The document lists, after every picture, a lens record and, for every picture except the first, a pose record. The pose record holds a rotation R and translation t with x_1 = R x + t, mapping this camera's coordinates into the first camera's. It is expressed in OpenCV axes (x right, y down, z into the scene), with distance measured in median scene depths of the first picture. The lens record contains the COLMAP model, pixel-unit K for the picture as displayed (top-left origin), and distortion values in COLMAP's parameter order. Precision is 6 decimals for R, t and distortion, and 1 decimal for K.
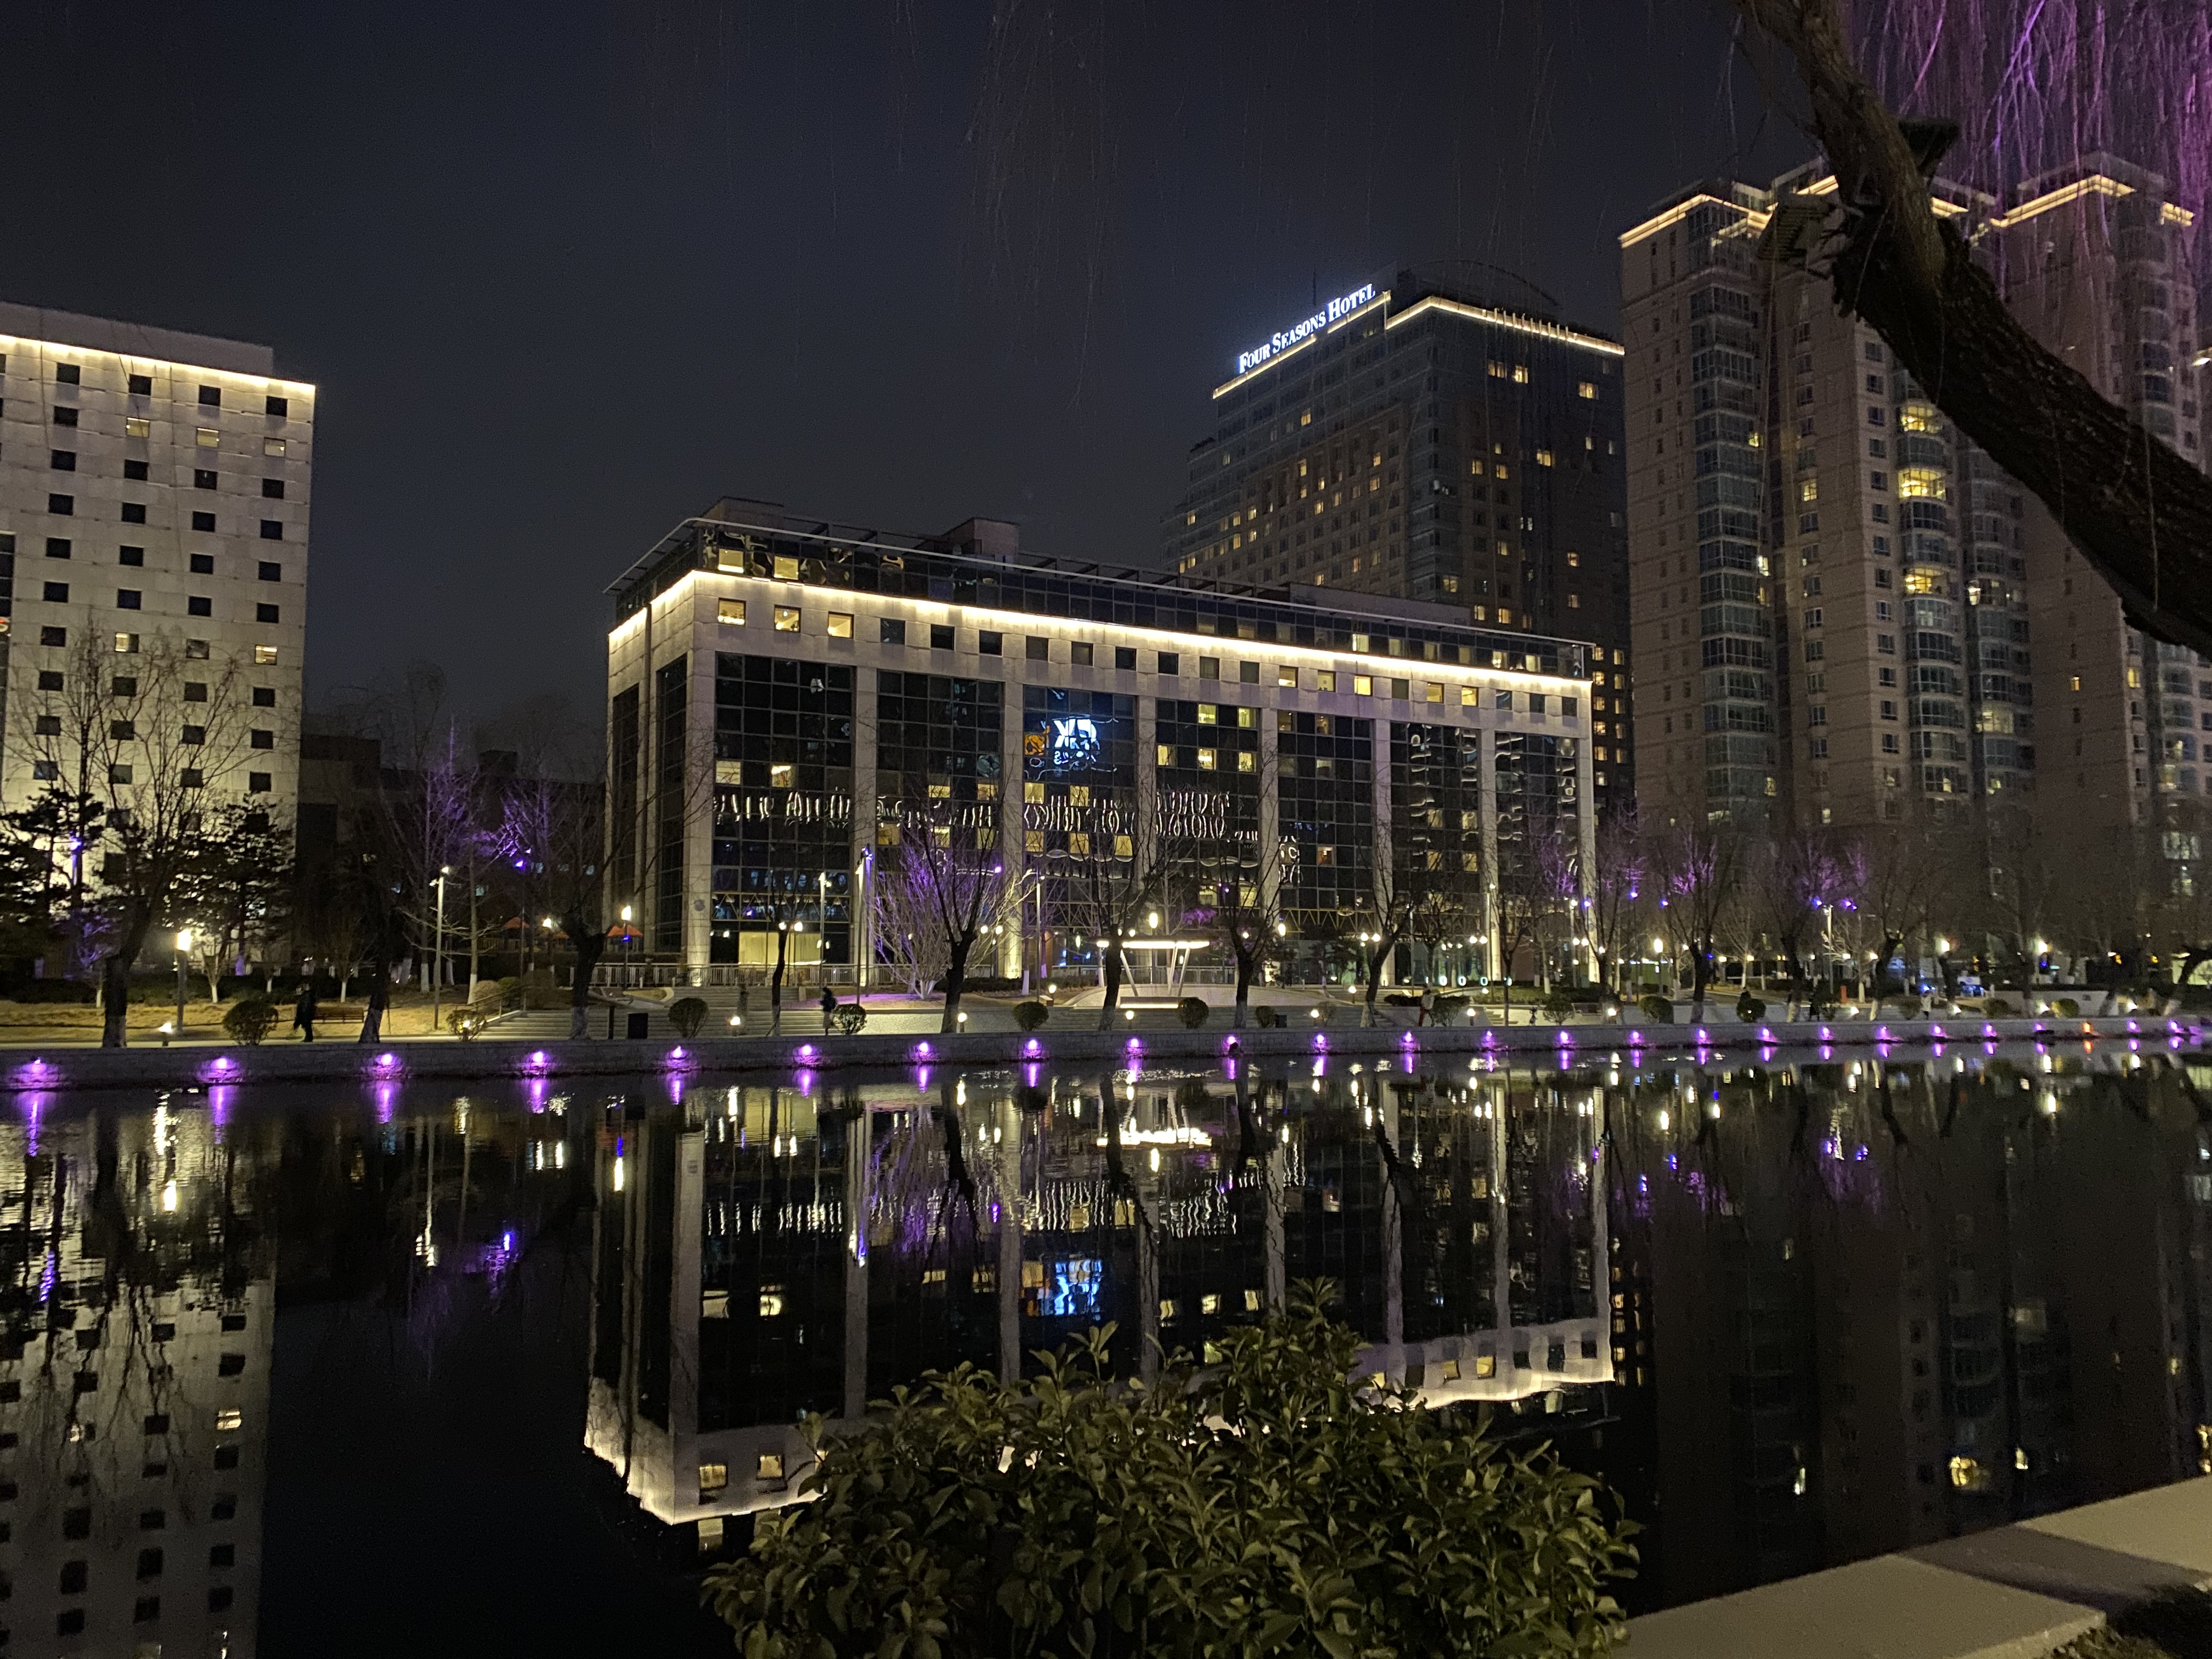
lens RADIAL K [[1610.8, 0, 1106.0], [0, 1610.8, 829.5], [0, 0, 1]] dist [0.078509, -0.095303]
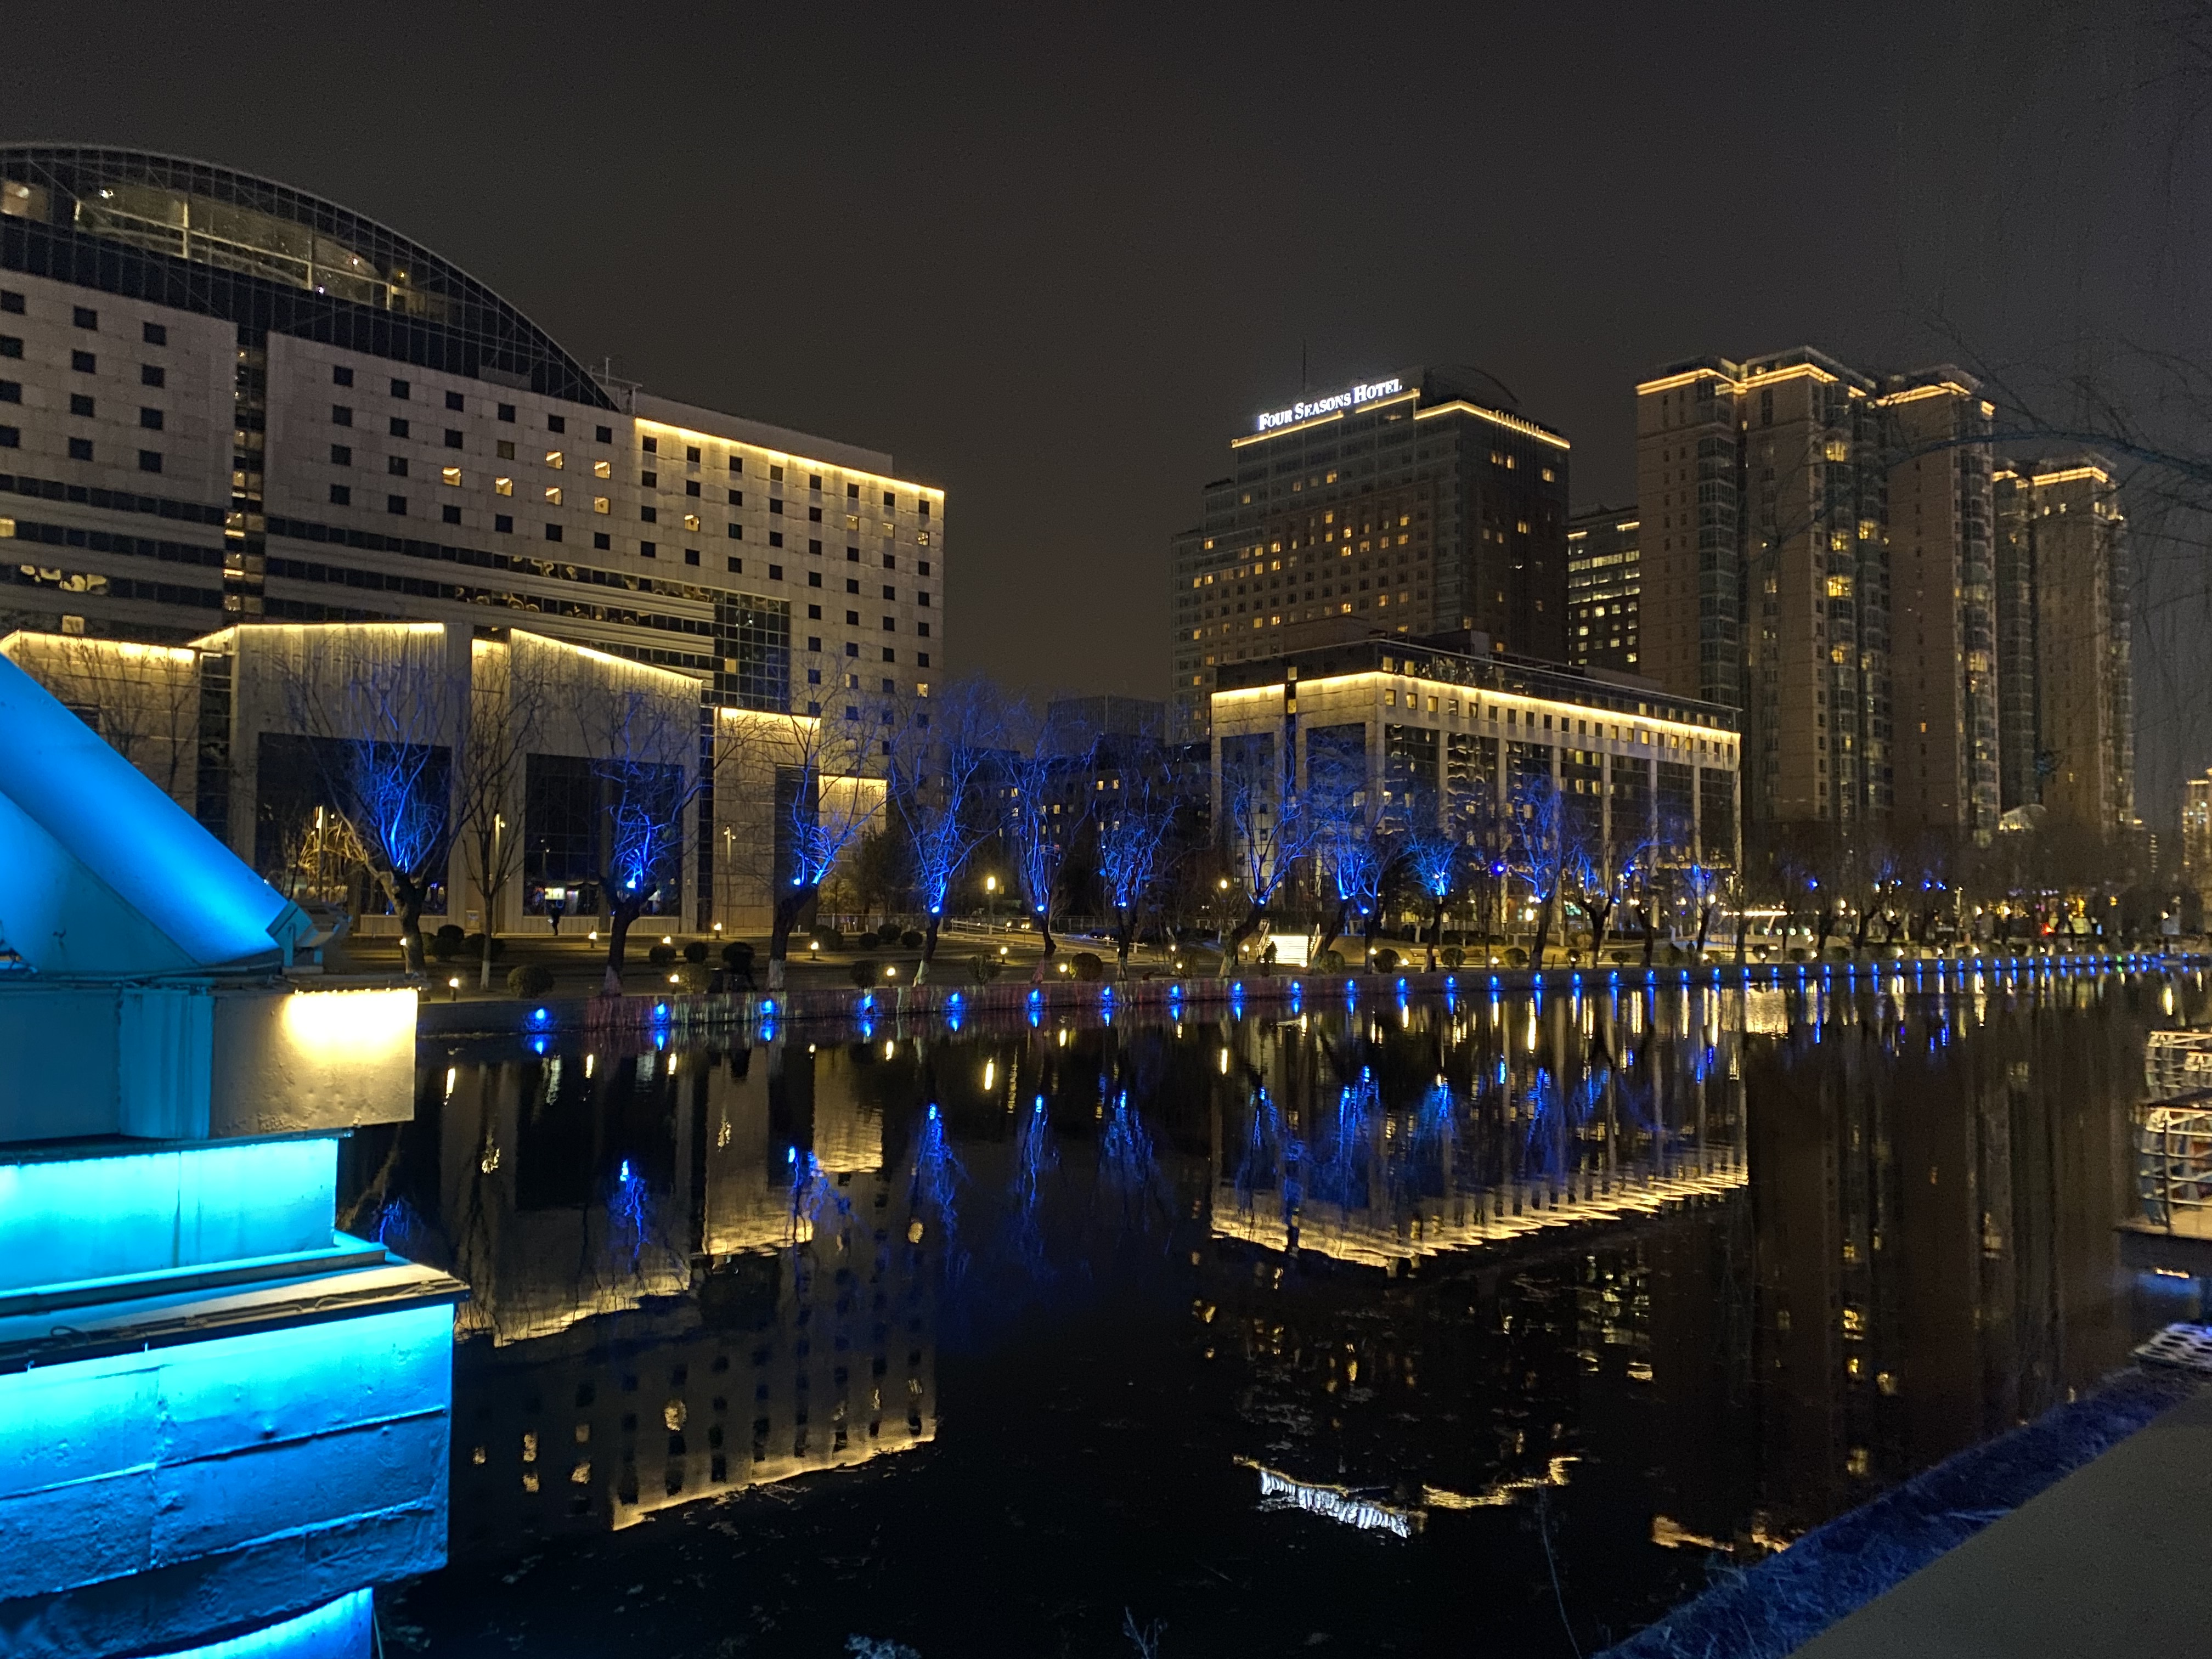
lens RADIAL K [[1610.8, 0, 1106.0], [0, 1610.8, 829.5], [0, 0, 1]] dist [0.078509, -0.095303]
pose [[0.968446, 0.016575, 0.248670, -0.508613], [-0.026355, 0.999002, 0.036051, -0.030933], [-0.247824, -0.041467, 0.967917, -0.263030]]
